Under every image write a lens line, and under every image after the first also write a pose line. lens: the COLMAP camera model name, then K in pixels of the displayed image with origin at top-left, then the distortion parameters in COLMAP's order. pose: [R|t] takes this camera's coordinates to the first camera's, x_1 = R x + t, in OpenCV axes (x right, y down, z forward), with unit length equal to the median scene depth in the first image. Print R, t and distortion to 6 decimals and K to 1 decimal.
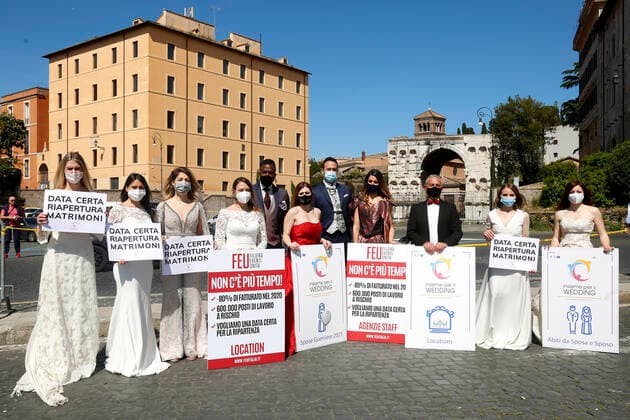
lens RADIAL K [[605.9, 0, 313.9], [0, 605.9, 230.1], [0, 0, 1]] dist [-0.041702, 0.016982]
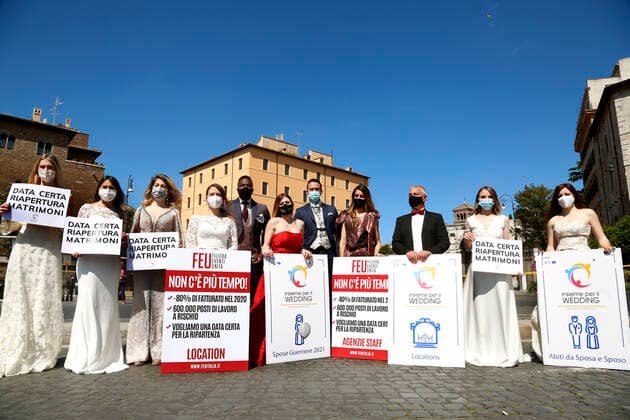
lens RADIAL K [[443.4, 0, 316.0], [0, 443.4, 225.4], [0, 0, 1]] dist [-0.125250, 0.053990]
pose [[0.986294, -0.024747, -0.163131, 0.151590], [-0.006069, 0.982579, -0.185749, 0.107850], [0.164886, 0.184193, 0.968961, 0.288919]]
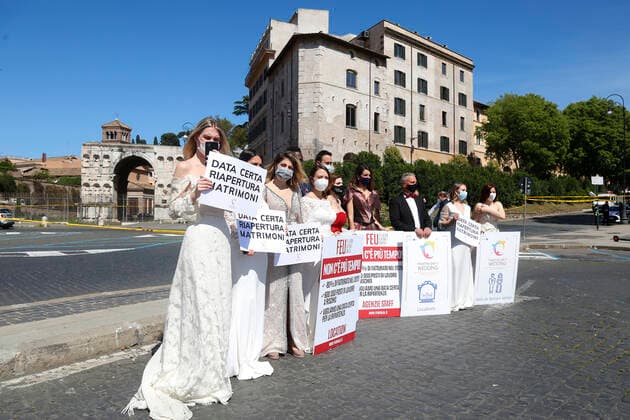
lens RADIAL K [[516.8, 0, 315.0], [0, 516.8, 210.0], [0, 0, 1]] dist [-0.069269, 0.000859]
pose [[0.777059, 0.013938, 0.629273, -0.601112], [0.012076, 0.999241, -0.037045, 0.017818], [-0.629312, 0.036386, 0.776301, 0.319826]]
